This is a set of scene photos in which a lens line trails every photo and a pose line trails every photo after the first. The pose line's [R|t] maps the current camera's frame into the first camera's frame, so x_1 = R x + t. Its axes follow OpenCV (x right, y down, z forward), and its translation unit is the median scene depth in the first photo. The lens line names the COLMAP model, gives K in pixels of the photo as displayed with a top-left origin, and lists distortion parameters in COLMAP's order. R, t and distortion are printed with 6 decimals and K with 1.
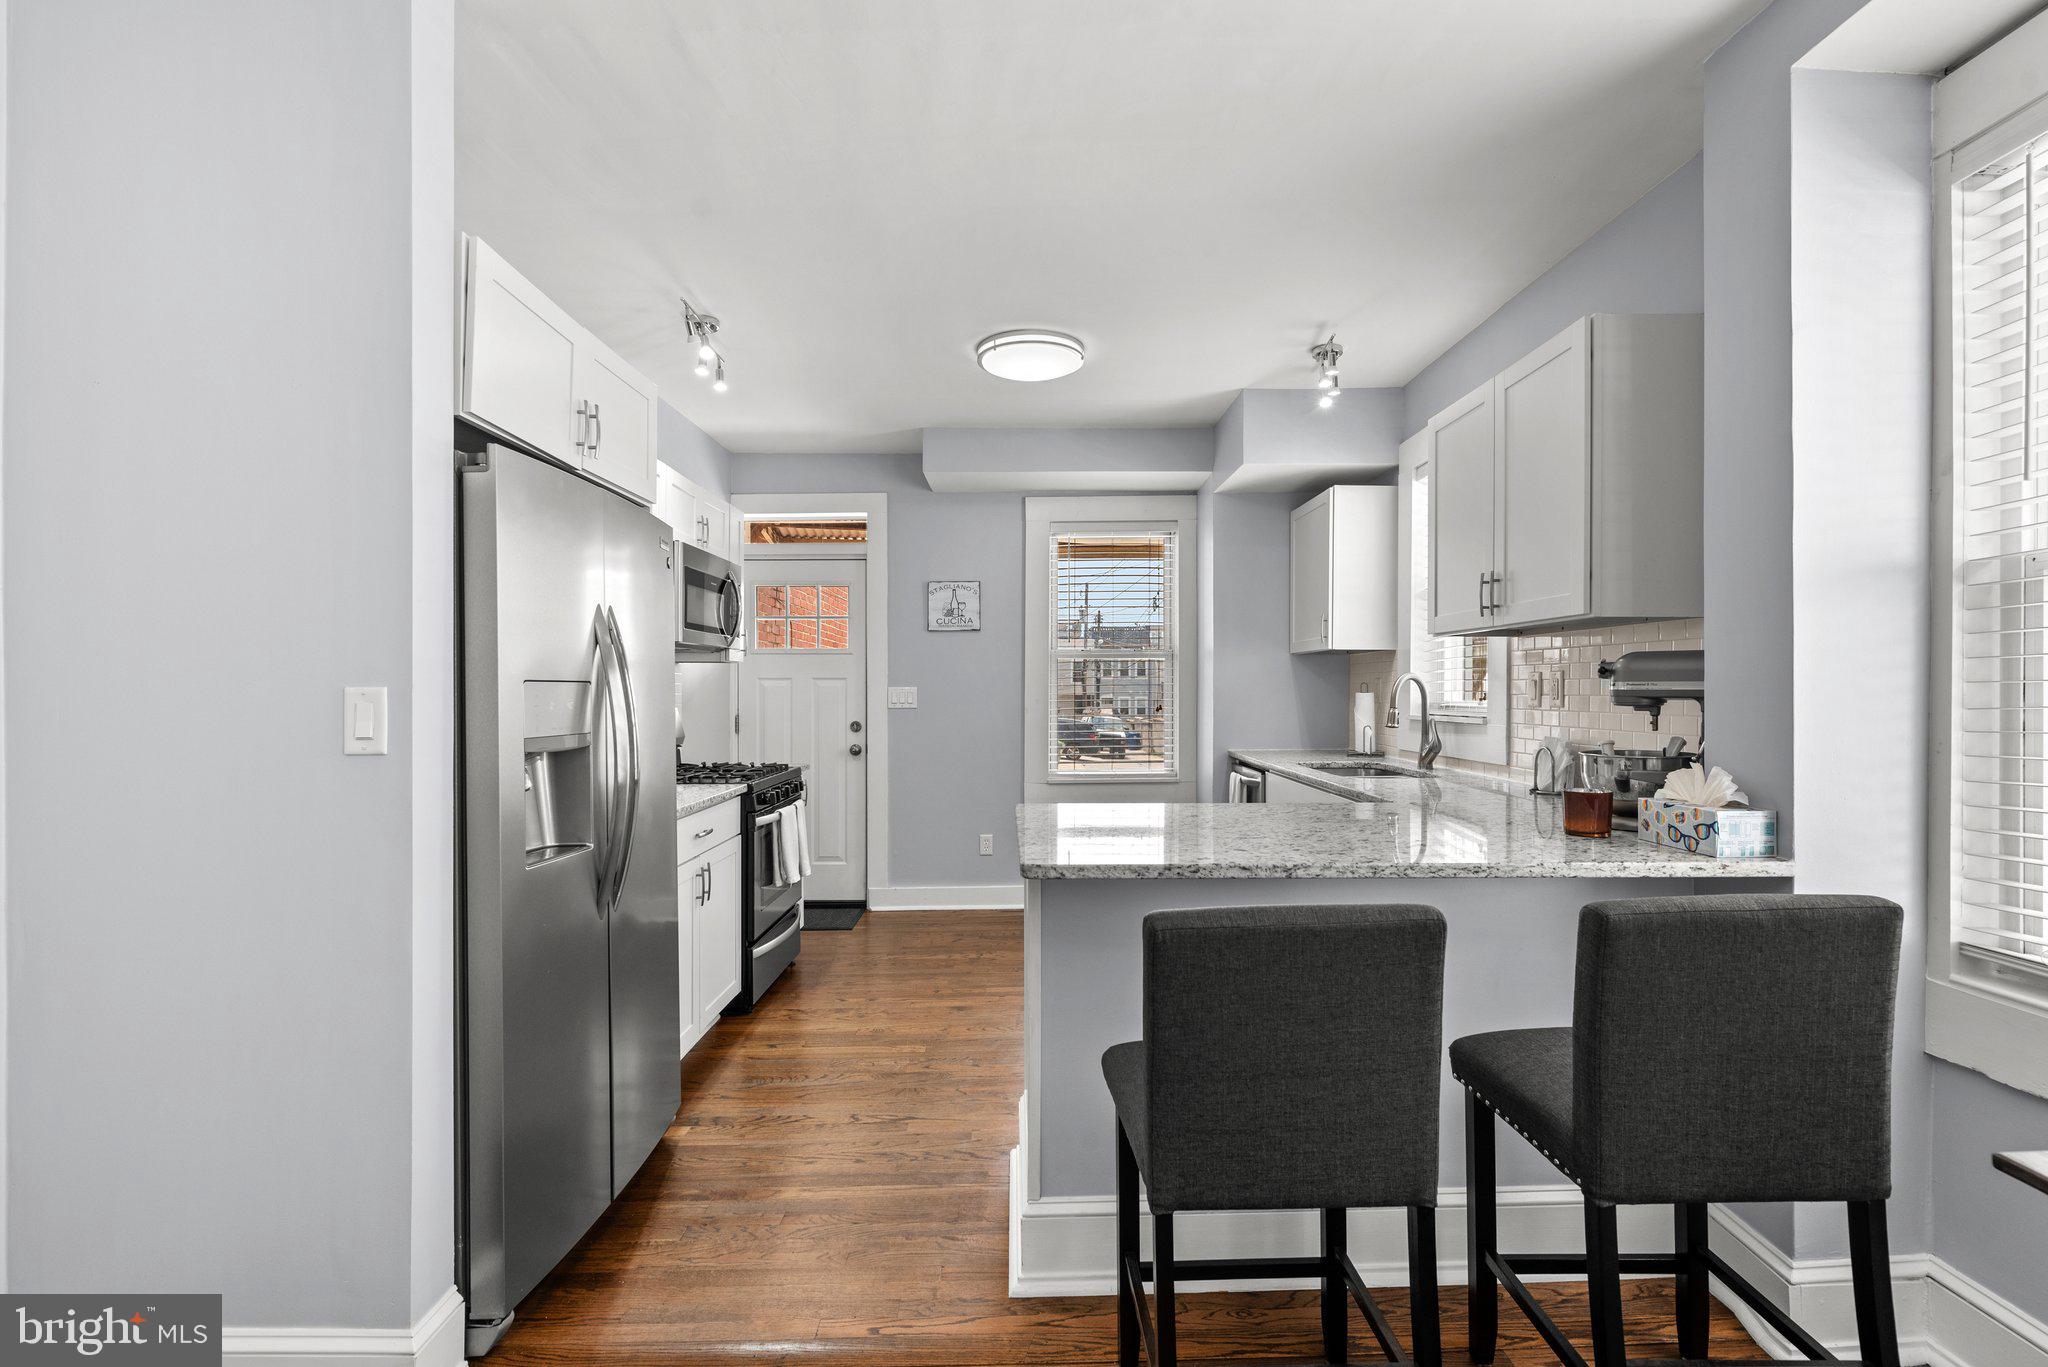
lens RADIAL K [[906.5, 0, 1042.3], [0, 906.5, 691.9], [0, 0, 1]] dist [0.000628, -0.000381]
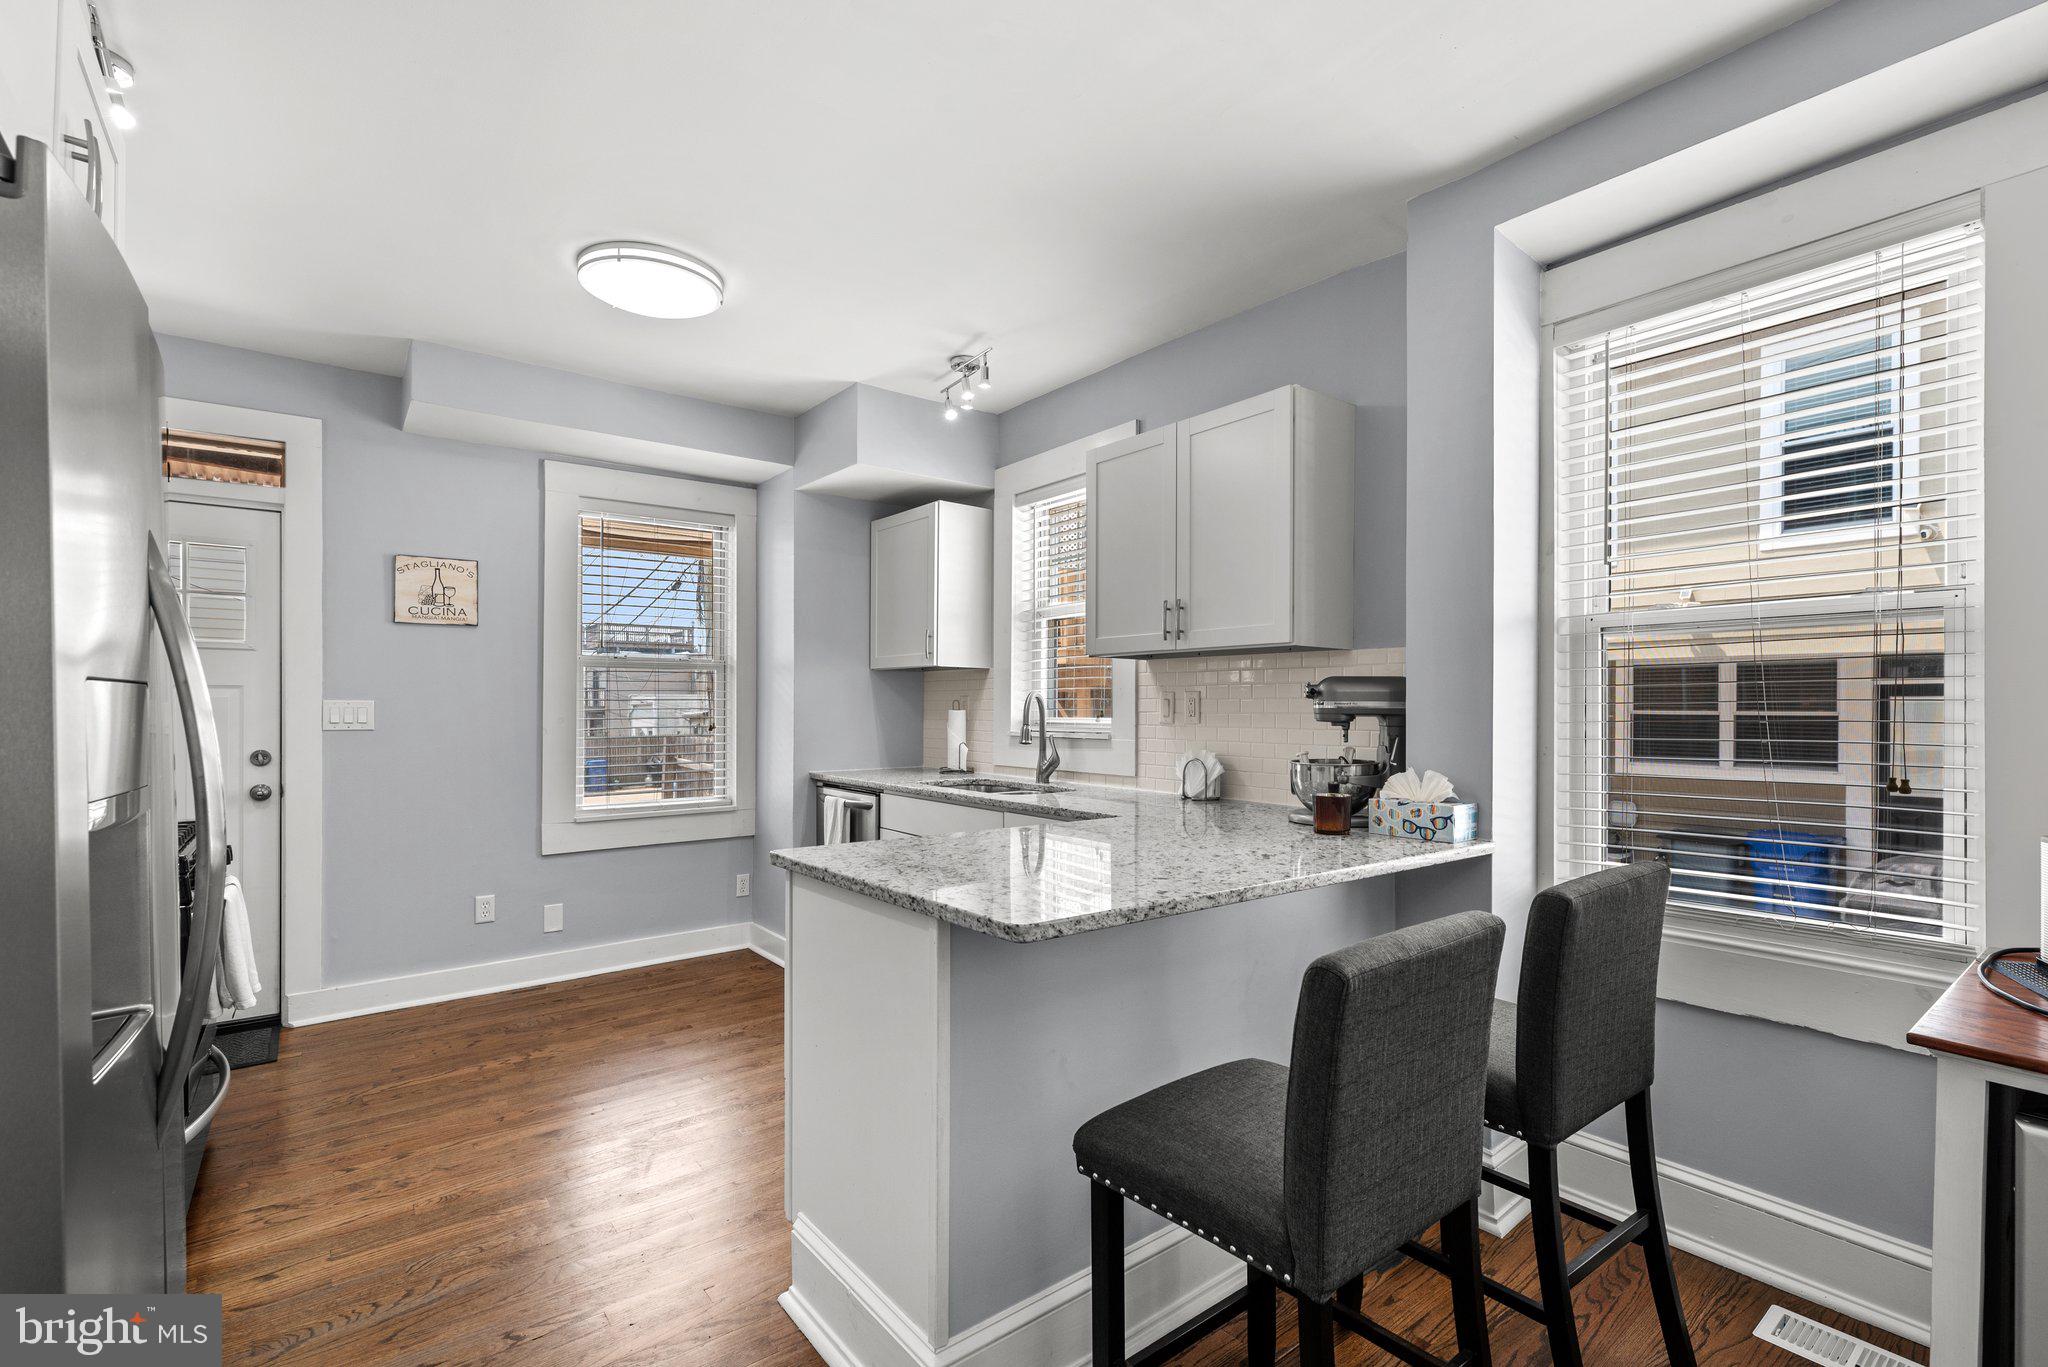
lens RADIAL K [[906.5, 0, 1032.5], [0, 906.5, 712.0], [0, 0, 1]] dist [0.000628, -0.000381]
pose [[0.797708, 0.002115, 0.603041, -0.231656], [-0.003884, 0.999991, 0.001631, 0.001297], [-0.603032, -0.003644, 0.797709, 0.175403]]
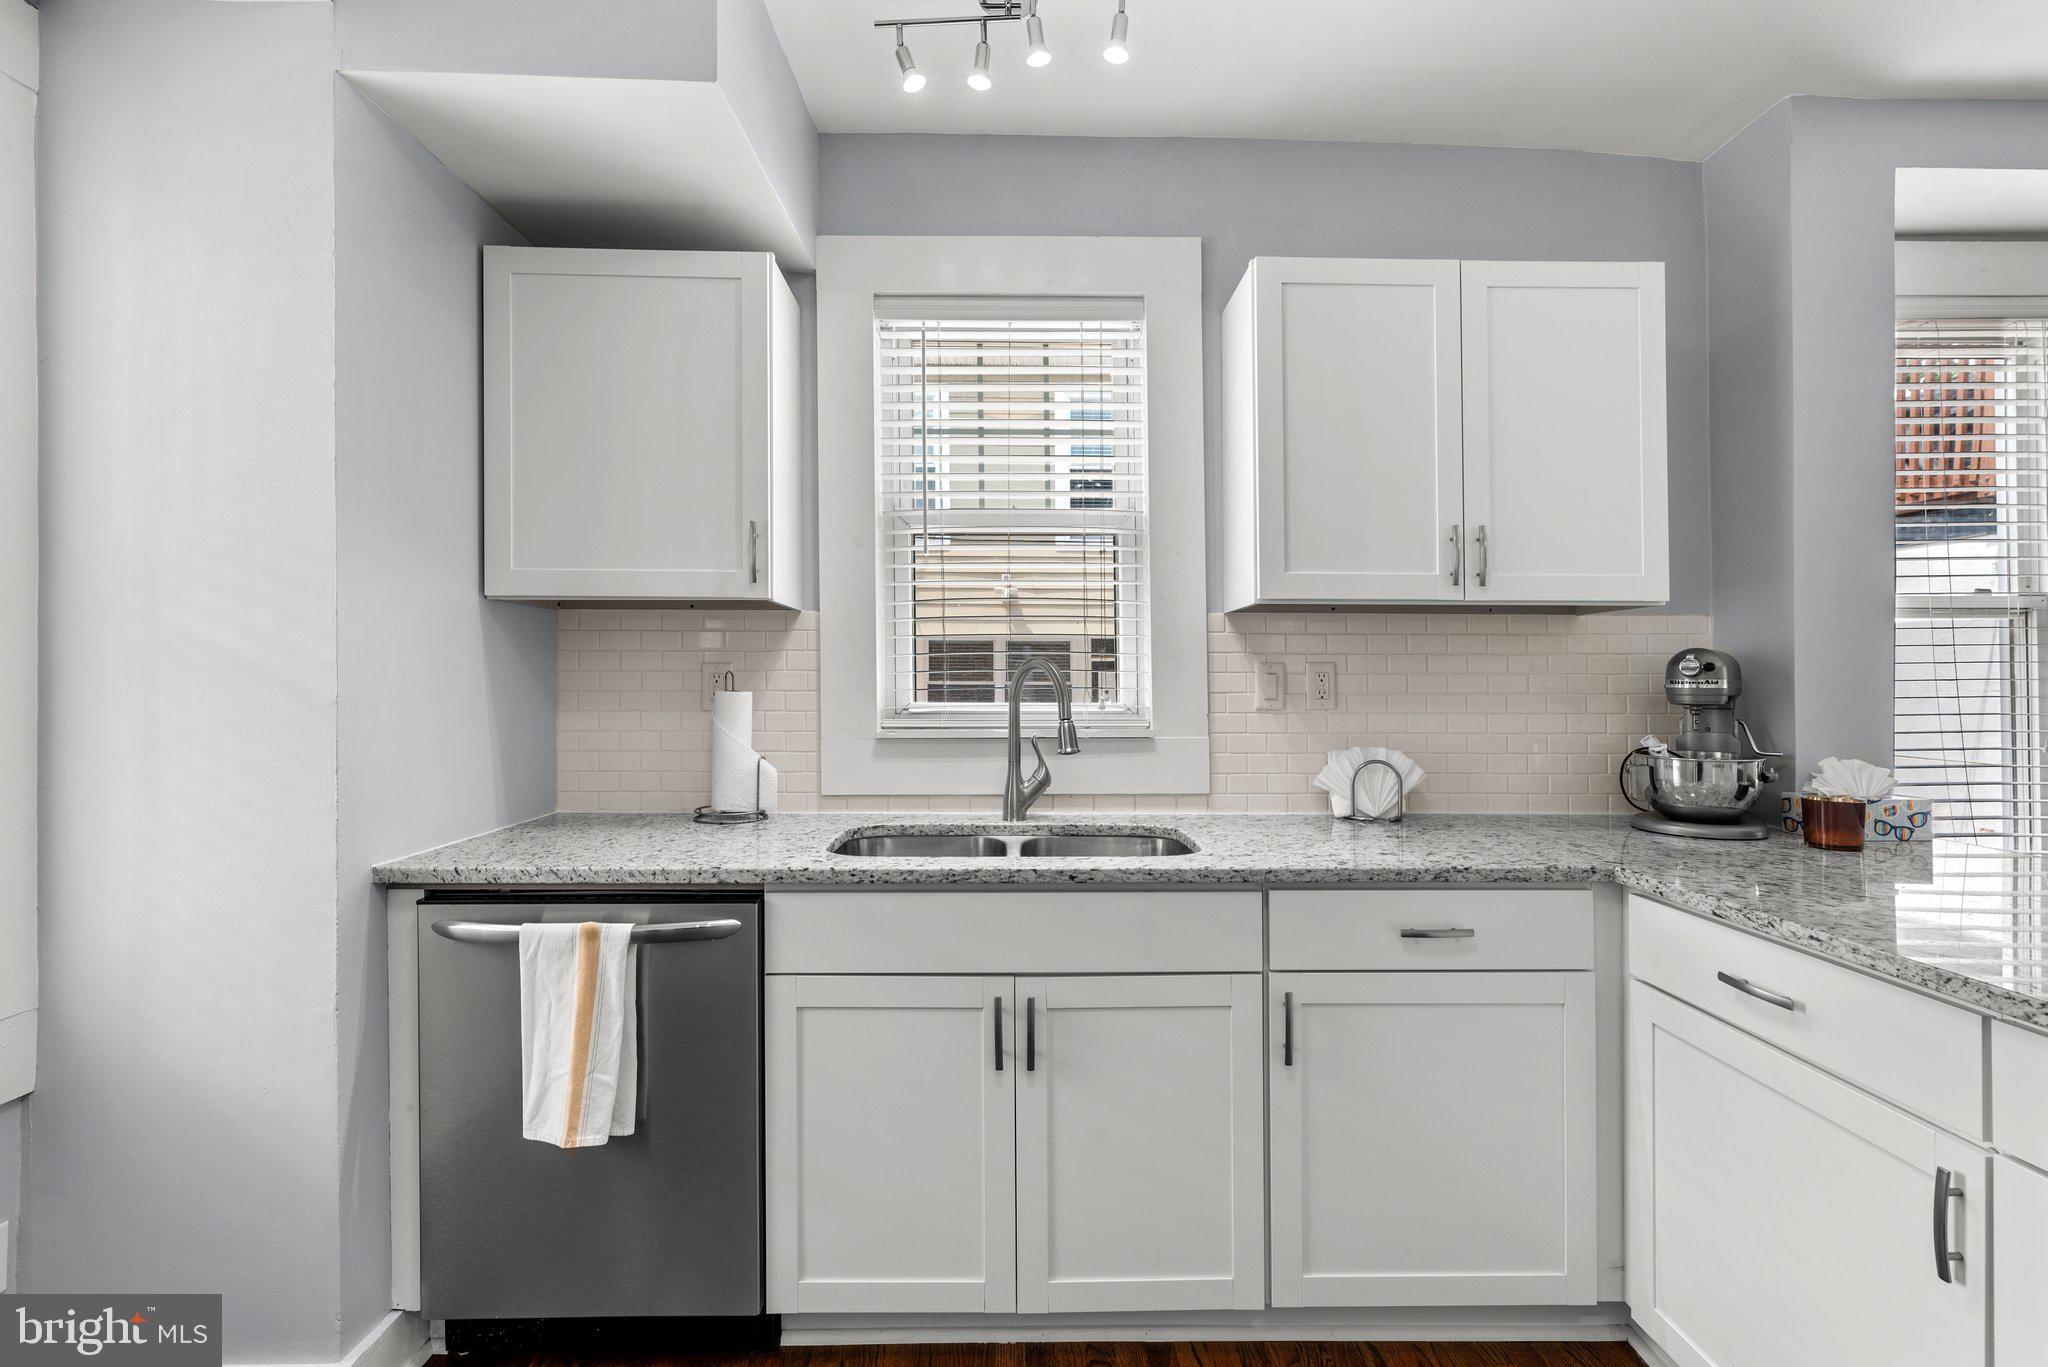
lens RADIAL K [[906.5, 0, 1025.8], [0, 906.5, 670.9], [0, 0, 1]] dist [0.000628, -0.000381]
pose [[-0.003805, 0.009399, 0.999949, -0.177368], [0.000200, 0.999956, -0.009398, -0.007015], [-0.999993, 0.000164, -0.003807, 1.040687]]
